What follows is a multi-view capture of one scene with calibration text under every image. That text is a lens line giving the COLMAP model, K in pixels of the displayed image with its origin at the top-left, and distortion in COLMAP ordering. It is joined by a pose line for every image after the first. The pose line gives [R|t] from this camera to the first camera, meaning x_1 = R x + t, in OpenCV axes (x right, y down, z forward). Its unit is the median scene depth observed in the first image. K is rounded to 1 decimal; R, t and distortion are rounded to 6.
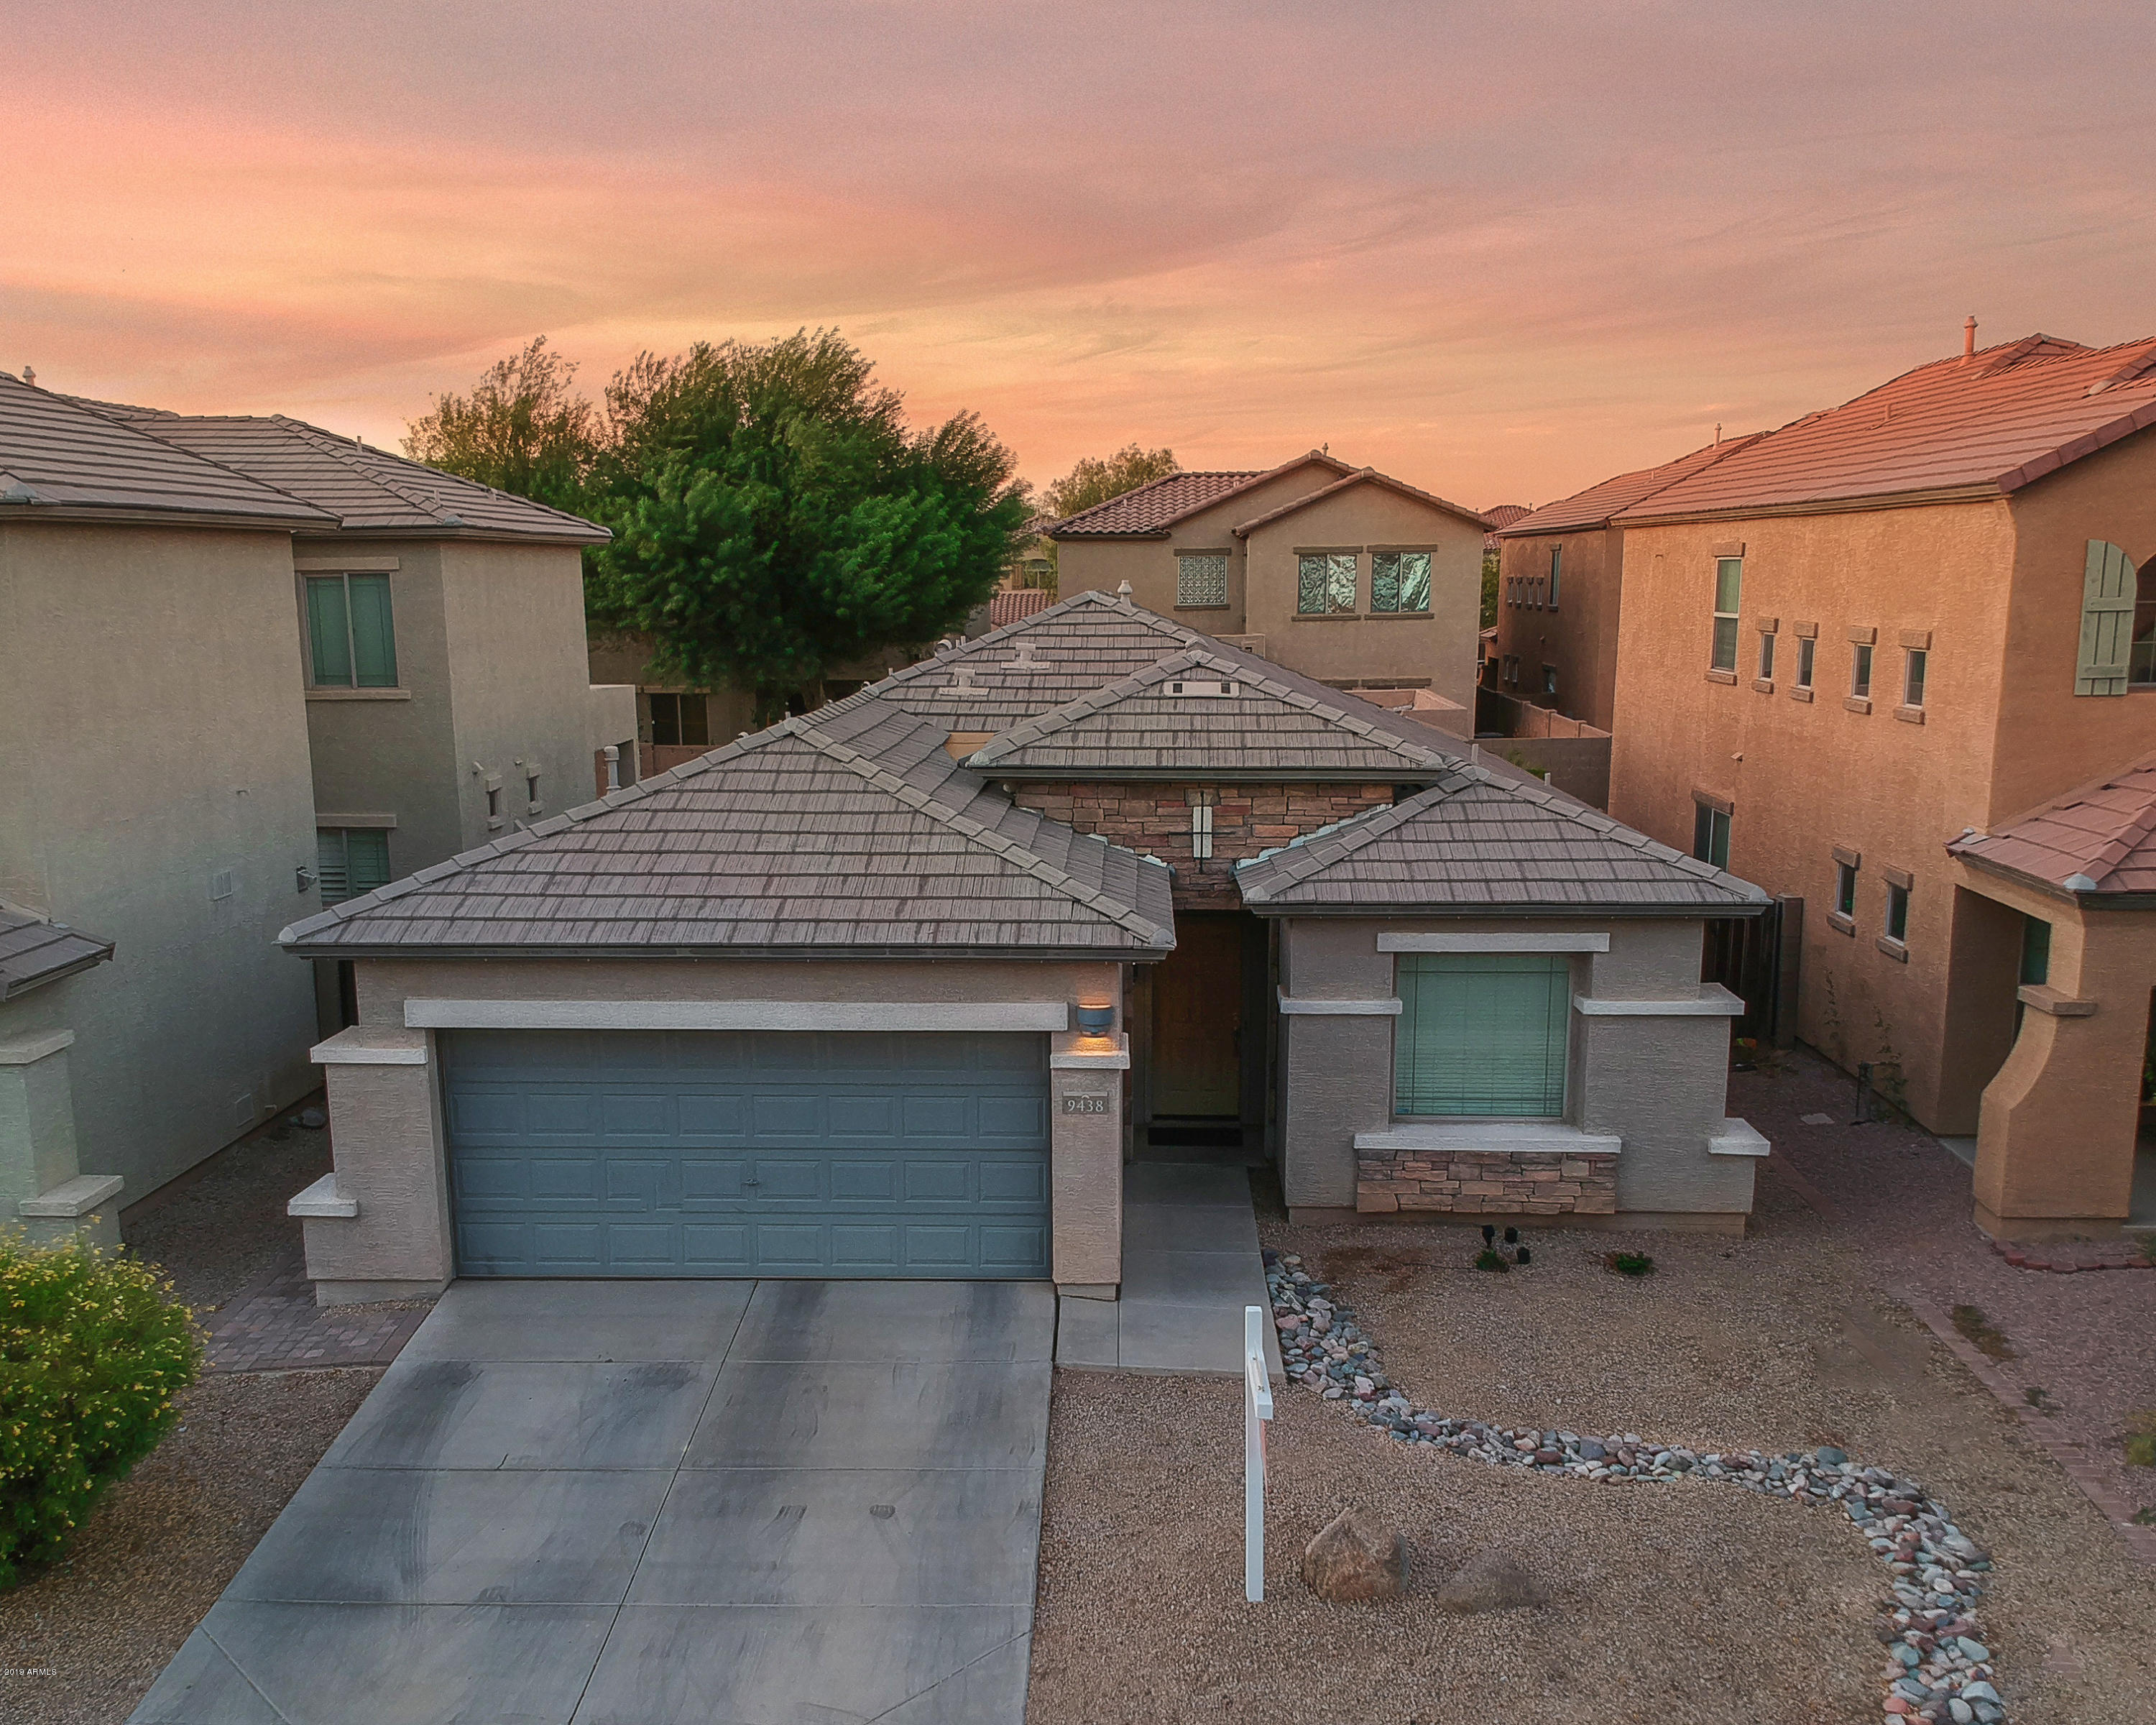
lens RADIAL K [[2078.4, 0, 1035.7], [0, 2078.4, 951.2], [0, 0, 1]] dist [0.060344, 0.000000]
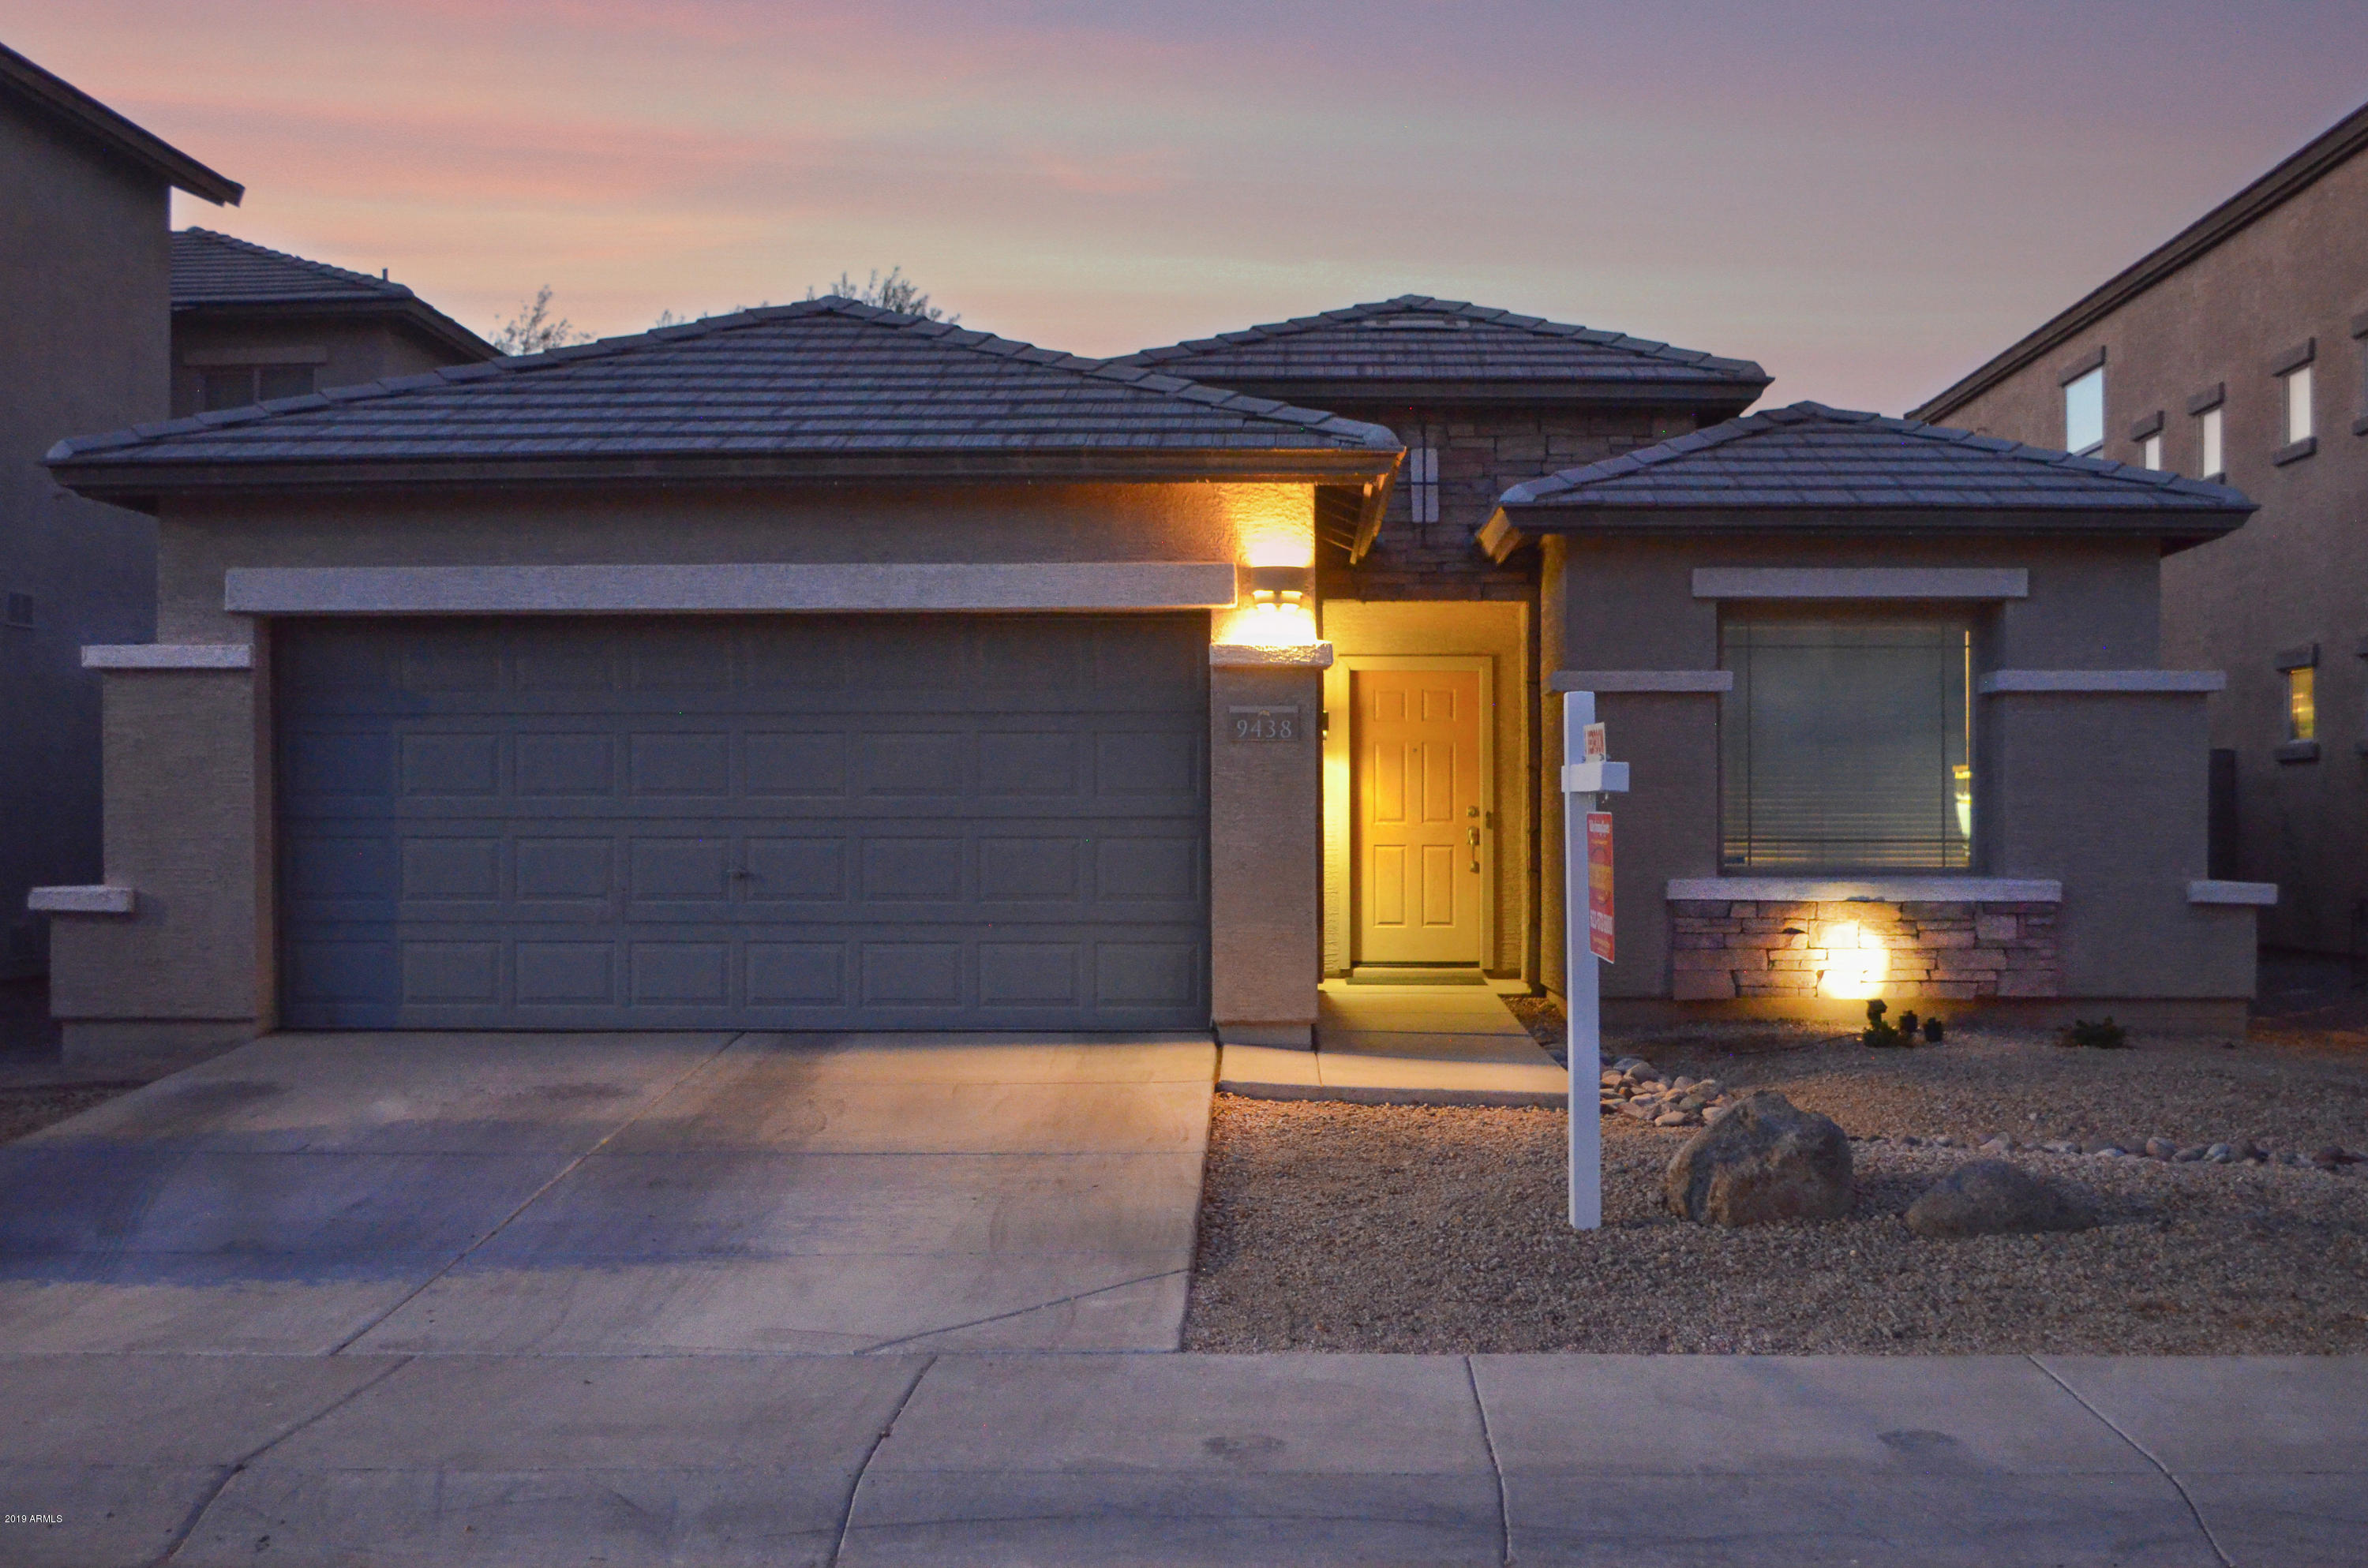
lens RADIAL K [[2576.8, 0, 1193.2], [0, 2576.8, 795.9], [0, 0, 1]] dist [-0.079725, 0.000000]
pose [[0.999885, 0.006085, 0.013874, -0.007770], [-0.003276, 0.980960, -0.194182, 0.221657], [-0.014791, 0.194114, 0.980867, 0.201134]]
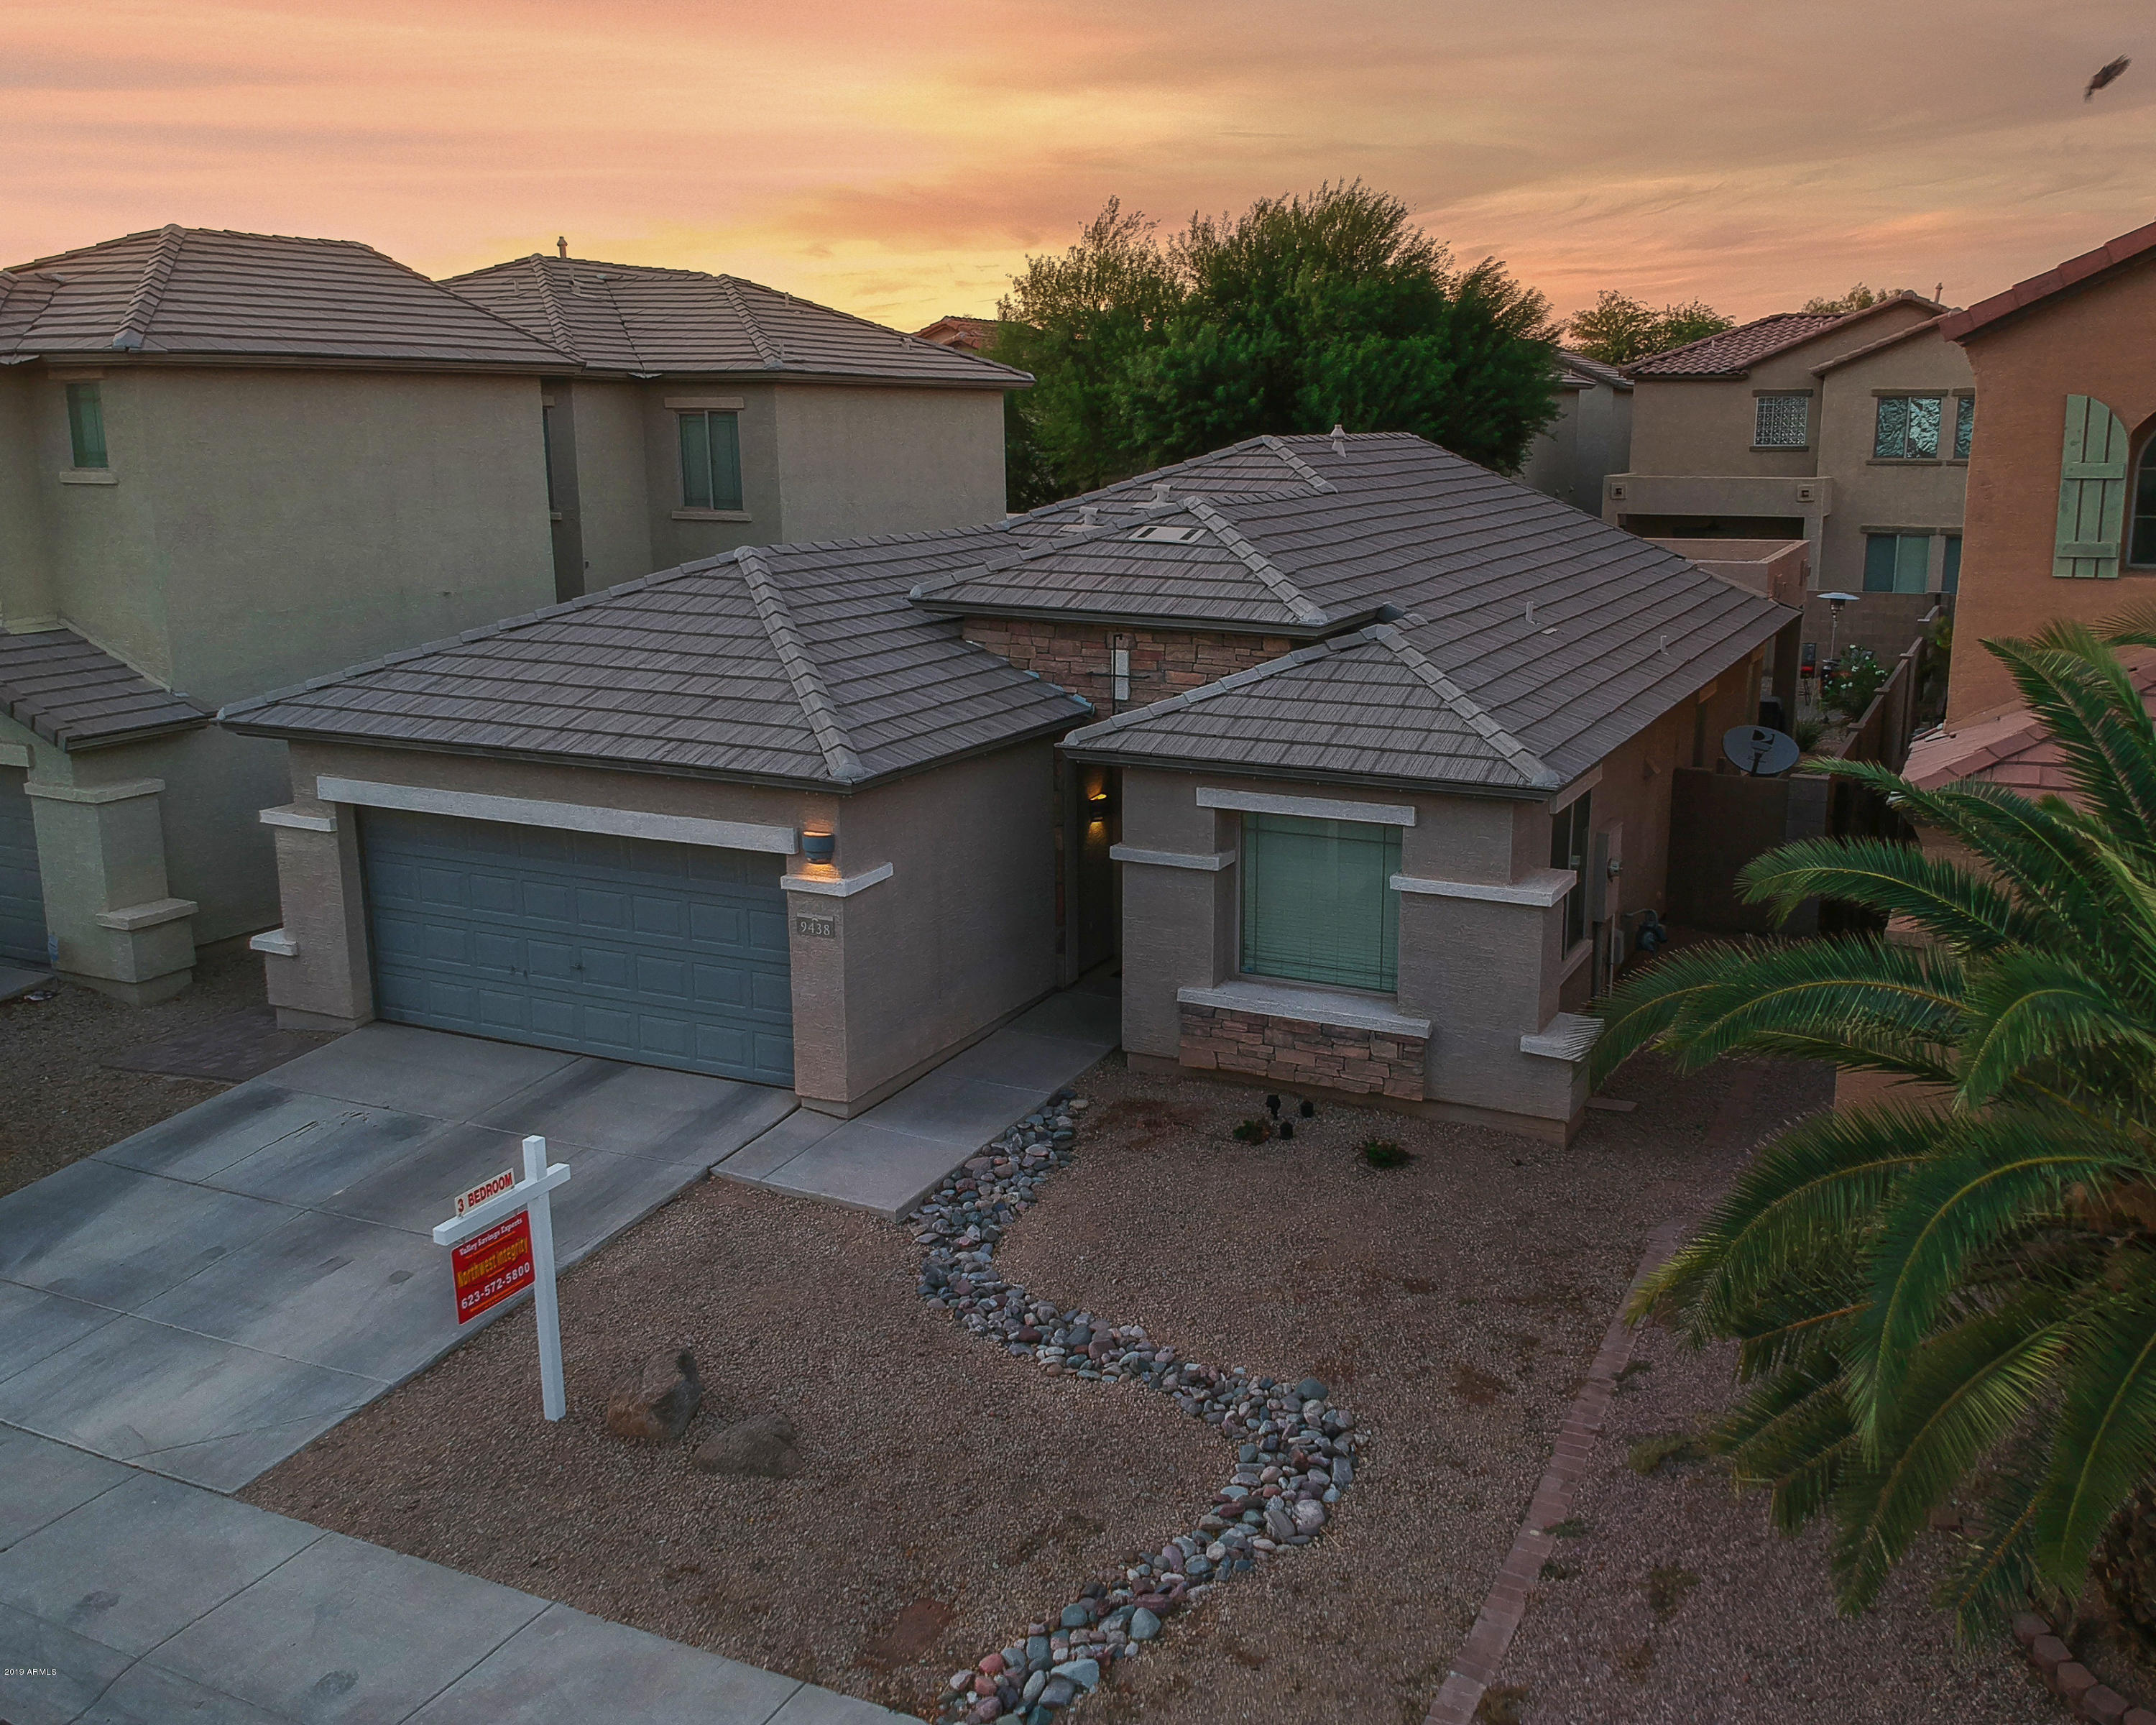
lens RADIAL K [[1903.0, 0, 1181.4], [0, 1903.0, 781.5], [0, 0, 1]] dist [0.081801, -0.097705]
pose [[0.930238, 0.079323, -0.358282, 0.475551], [-0.074897, 0.996846, 0.026240, -0.034209], [0.359233, 0.002425, 0.933245, 0.151055]]
